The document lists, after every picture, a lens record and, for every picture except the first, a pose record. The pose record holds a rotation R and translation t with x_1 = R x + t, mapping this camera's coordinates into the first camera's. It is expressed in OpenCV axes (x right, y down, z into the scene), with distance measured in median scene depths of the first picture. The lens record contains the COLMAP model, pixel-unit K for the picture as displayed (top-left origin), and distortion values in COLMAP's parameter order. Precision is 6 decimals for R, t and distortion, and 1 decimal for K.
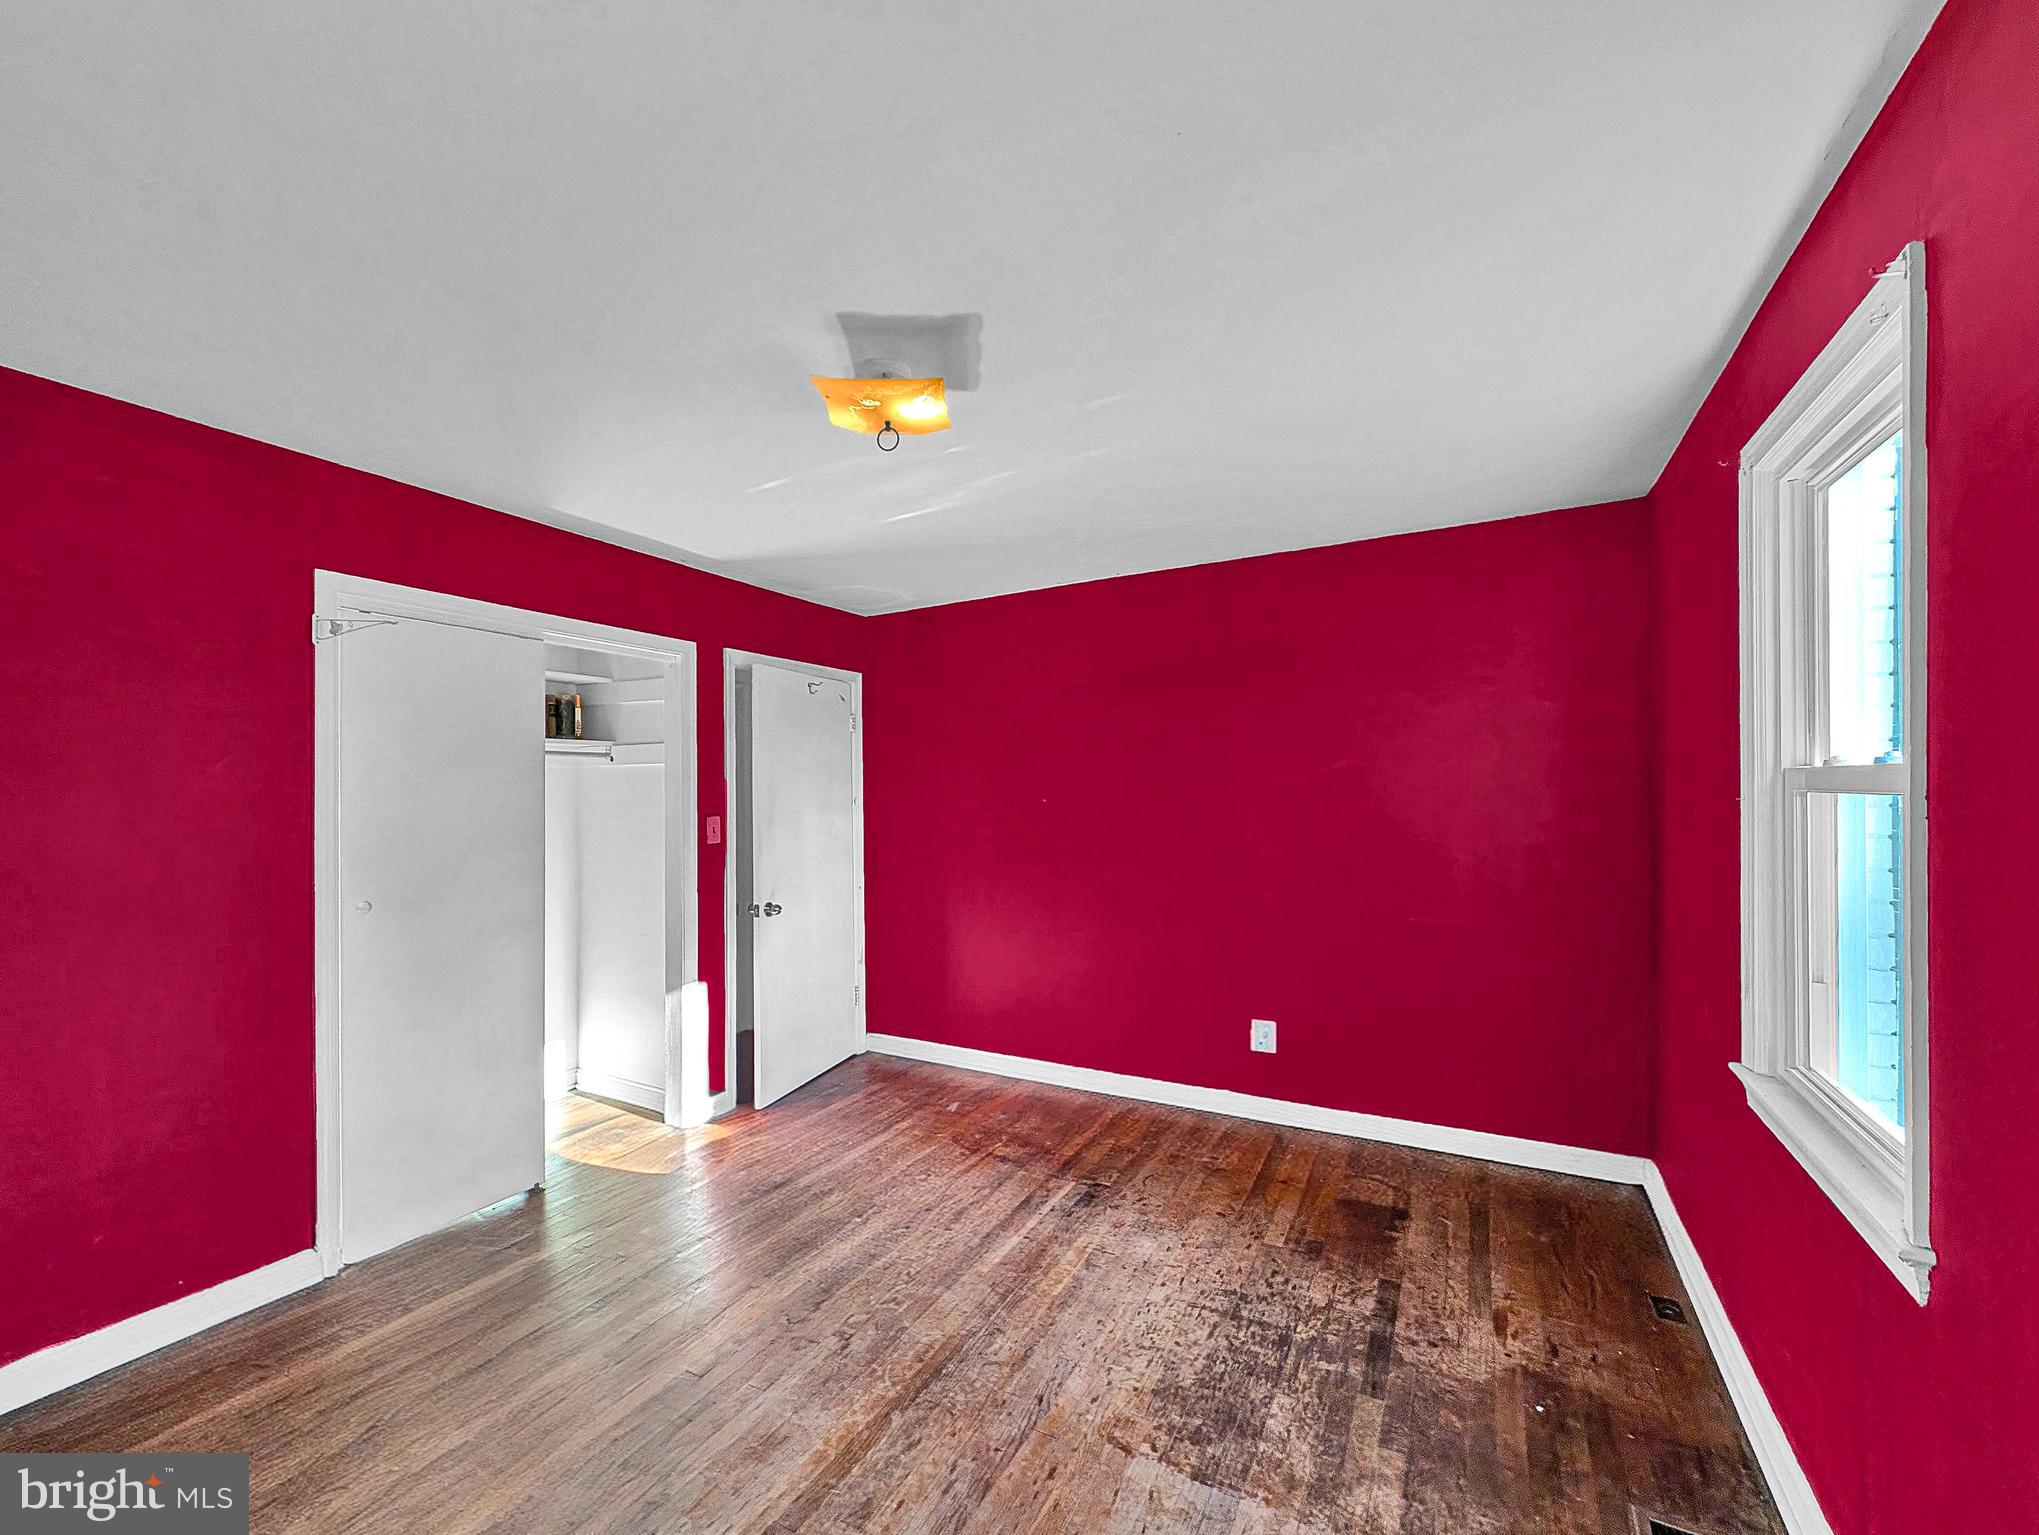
lens RADIAL K [[776.0, 0, 1020.6], [0, 776.0, 758.3], [0, 0, 1]] dist [-0.000151, -0.000092]
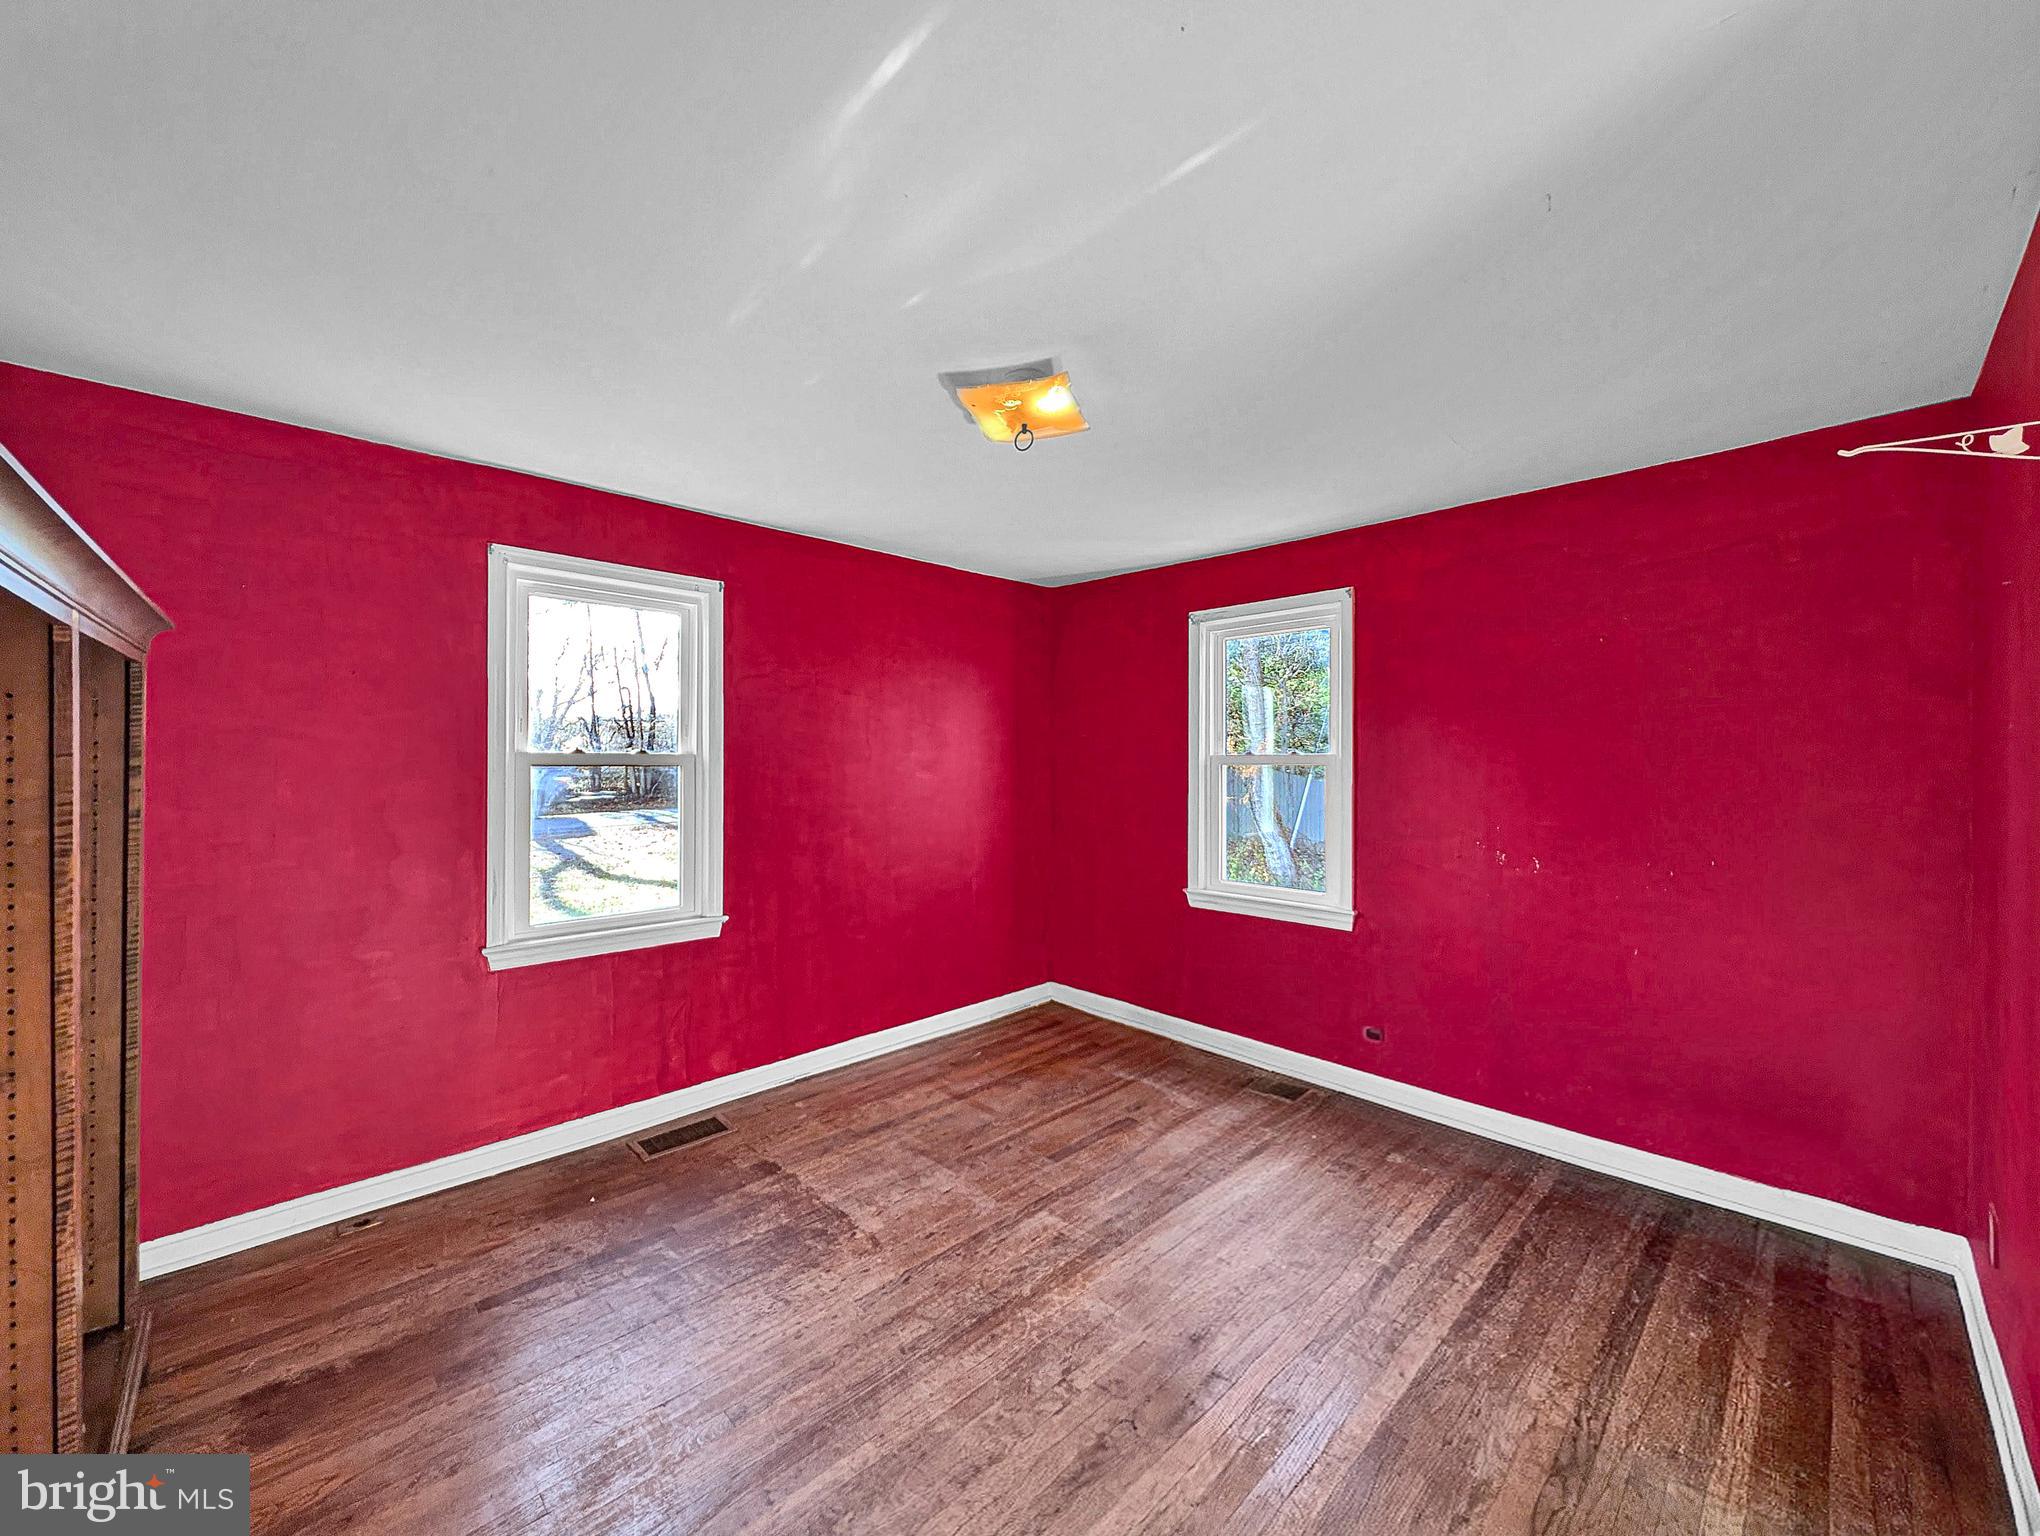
lens RADIAL K [[776.3, 0, 1021.1], [0, 776.3, 758.8], [0, 0, 1]] dist [-0.000151, -0.000092]
pose [[-0.954510, 0.009278, 0.298035, -0.476442], [-0.003501, 0.999098, -0.042315, 0.083082], [-0.298159, -0.041433, -0.953617, 2.011672]]
